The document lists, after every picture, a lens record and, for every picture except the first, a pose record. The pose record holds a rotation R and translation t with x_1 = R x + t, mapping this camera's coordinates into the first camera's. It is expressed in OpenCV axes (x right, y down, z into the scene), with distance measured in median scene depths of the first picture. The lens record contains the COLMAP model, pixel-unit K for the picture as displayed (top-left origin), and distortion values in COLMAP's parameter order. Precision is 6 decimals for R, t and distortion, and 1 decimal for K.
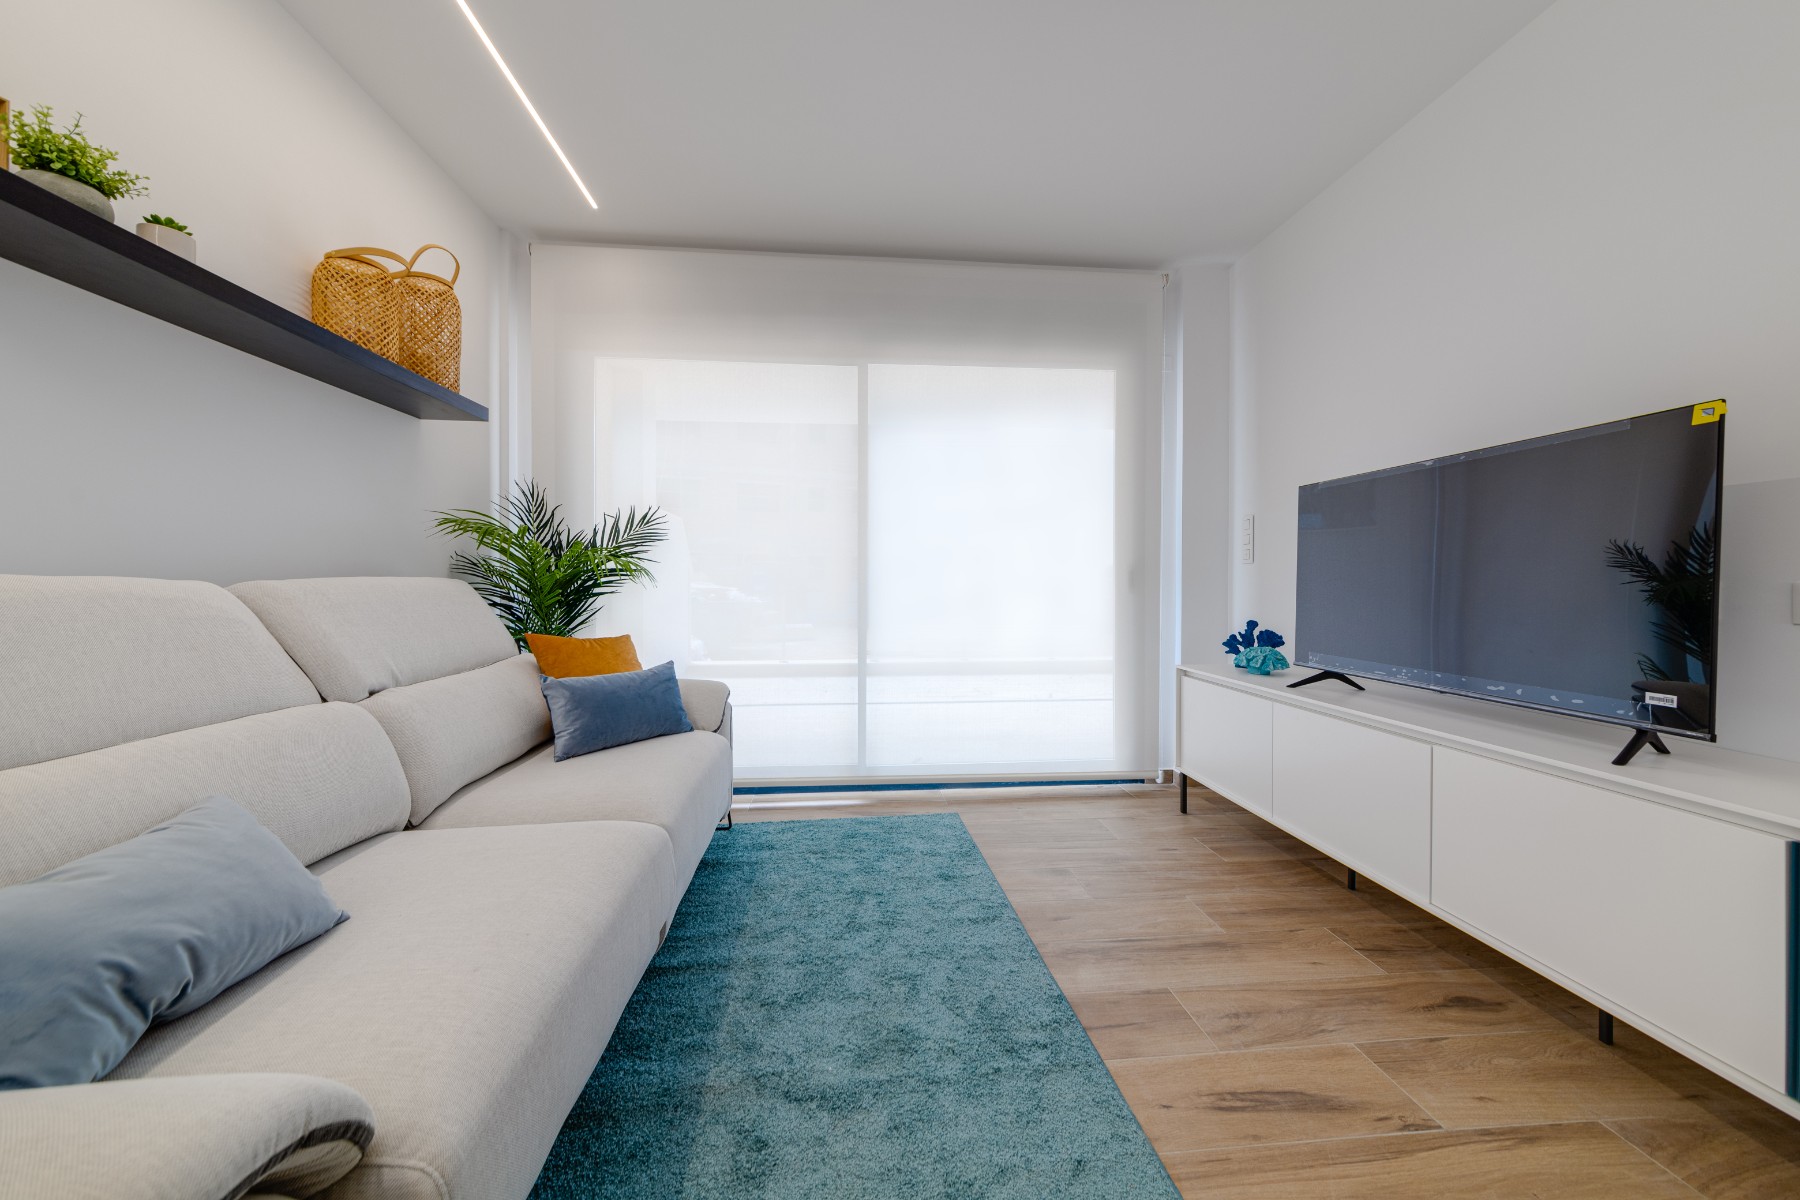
lens RADIAL K [[649.5, 0, 900.6], [0, 649.5, 590.0], [0, 0, 1]] dist [-0.000930, -0.000017]
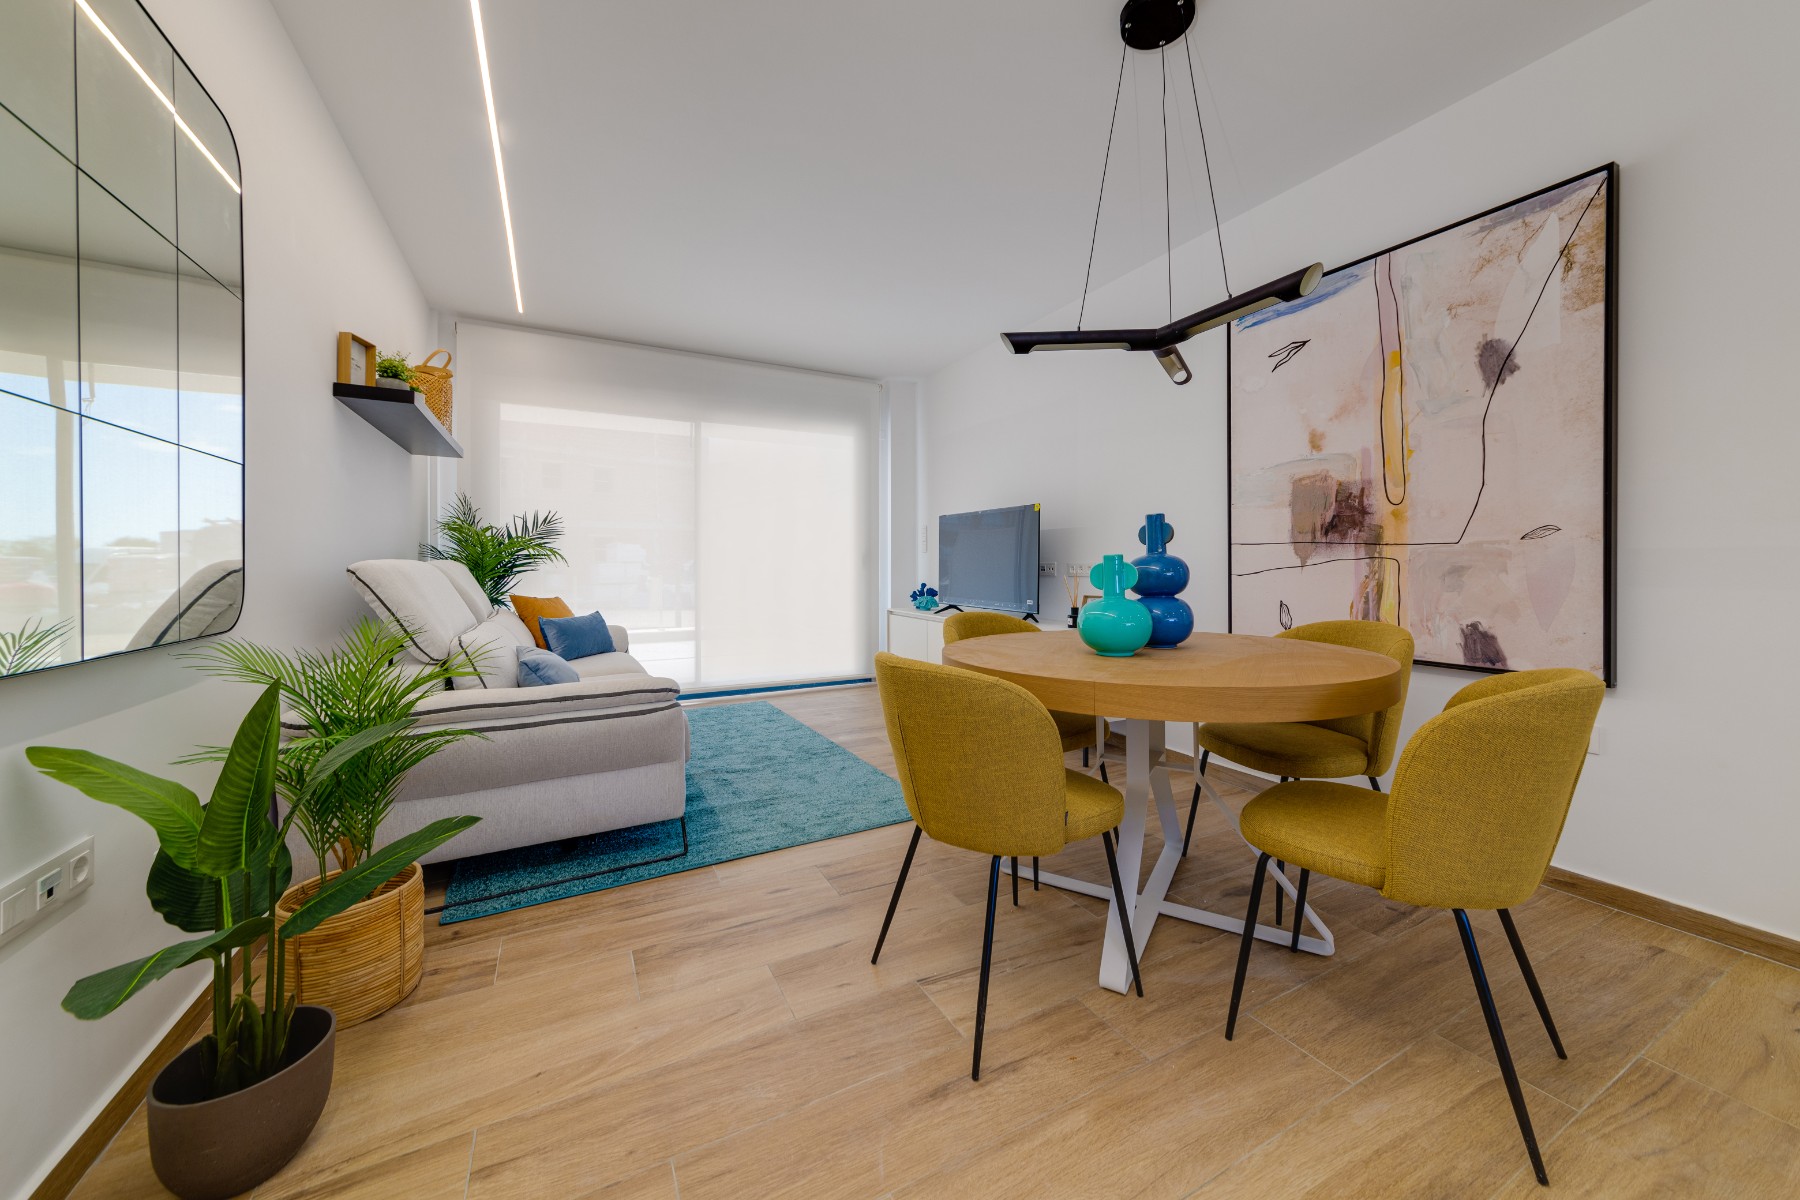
lens RADIAL K [[649.5, 0, 900.6], [0, 649.5, 590.0], [0, 0, 1]] dist [-0.000930, -0.000017]
pose [[0.926326, -0.017683, 0.376308, -0.263768], [0.006811, 0.999521, 0.030201, 0.010884], [-0.376662, -0.025412, 0.926002, -0.823928]]
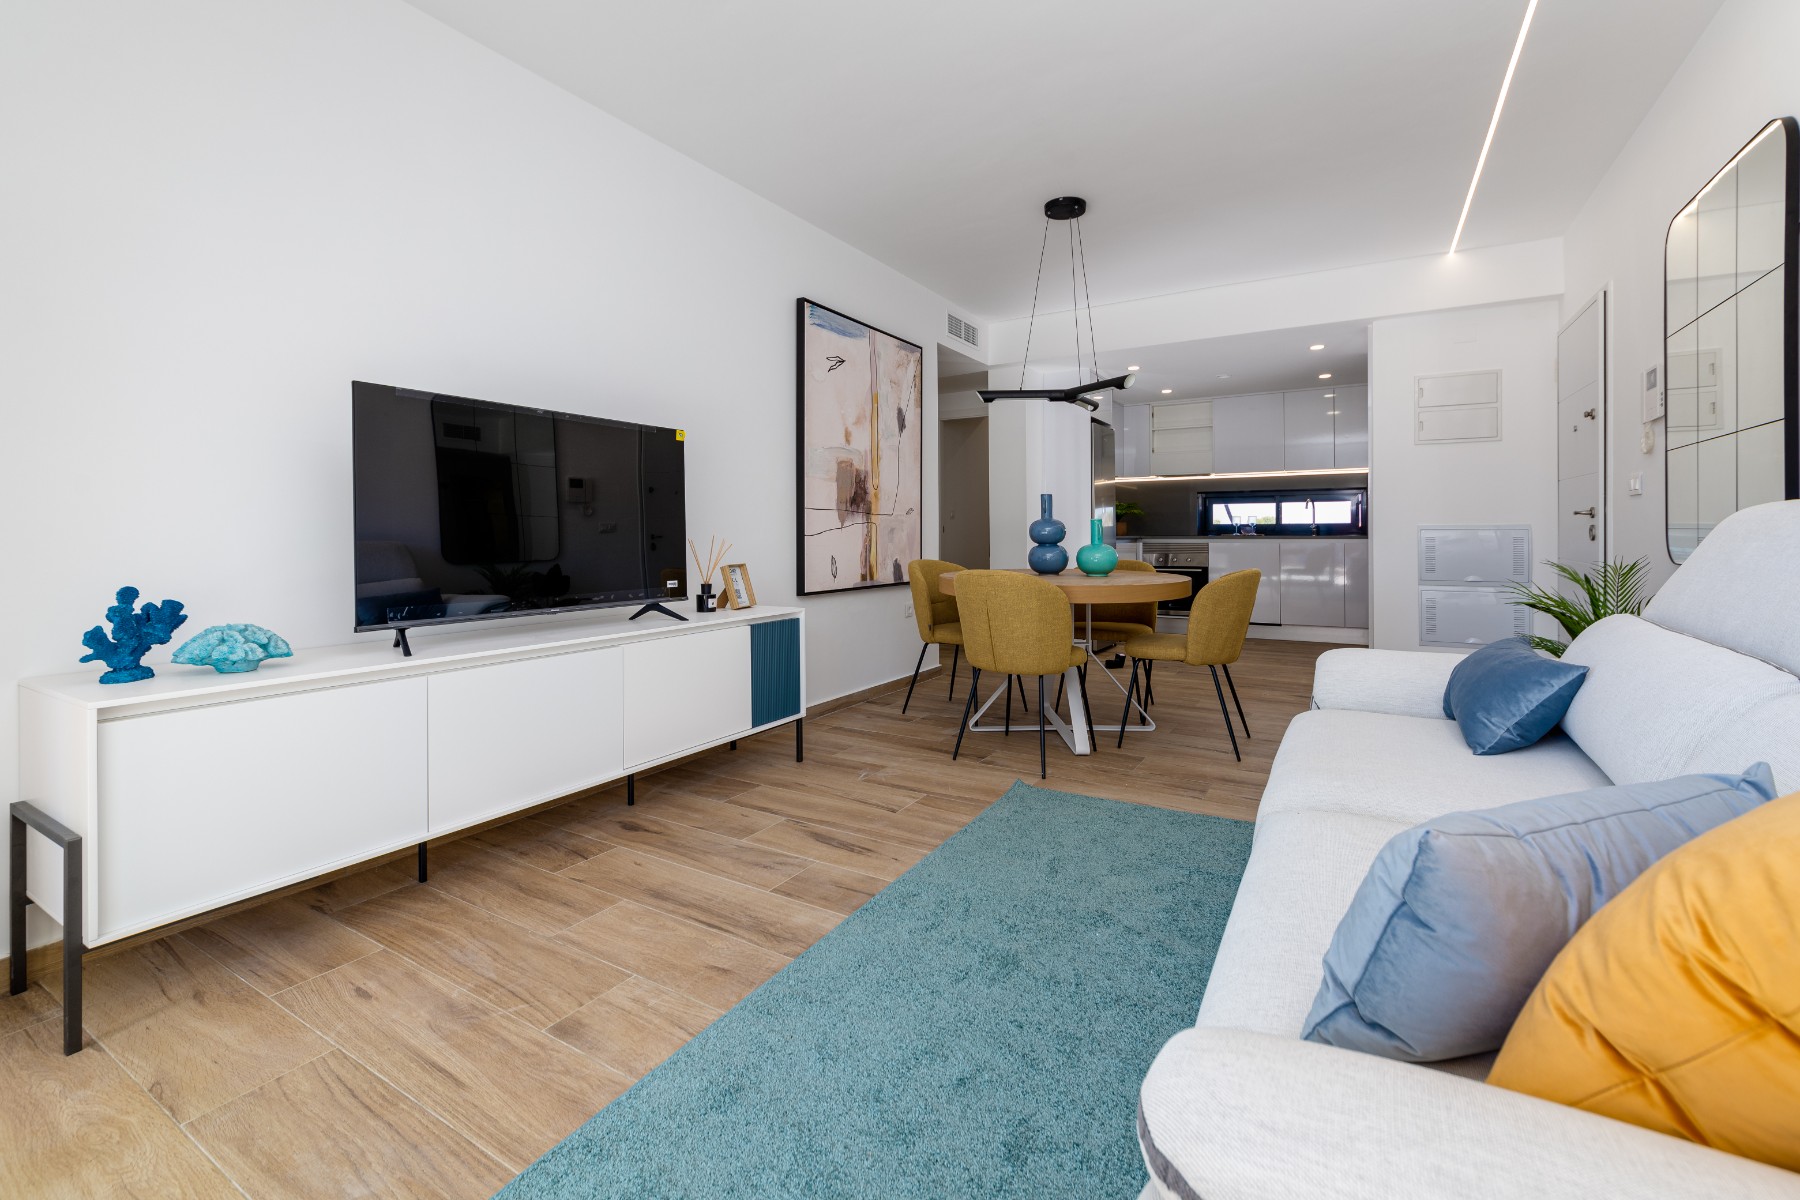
lens RADIAL K [[778.6, 0, 898.1], [0, 778.6, 538.6], [0, 0, 1]] dist [-0.000255, -0.000049]
pose [[-0.803949, -0.001171, 0.594697, -0.357946], [0.009962, 0.999831, 0.015437, 0.006315], [-0.594614, 0.018335, -0.803802, 1.284570]]
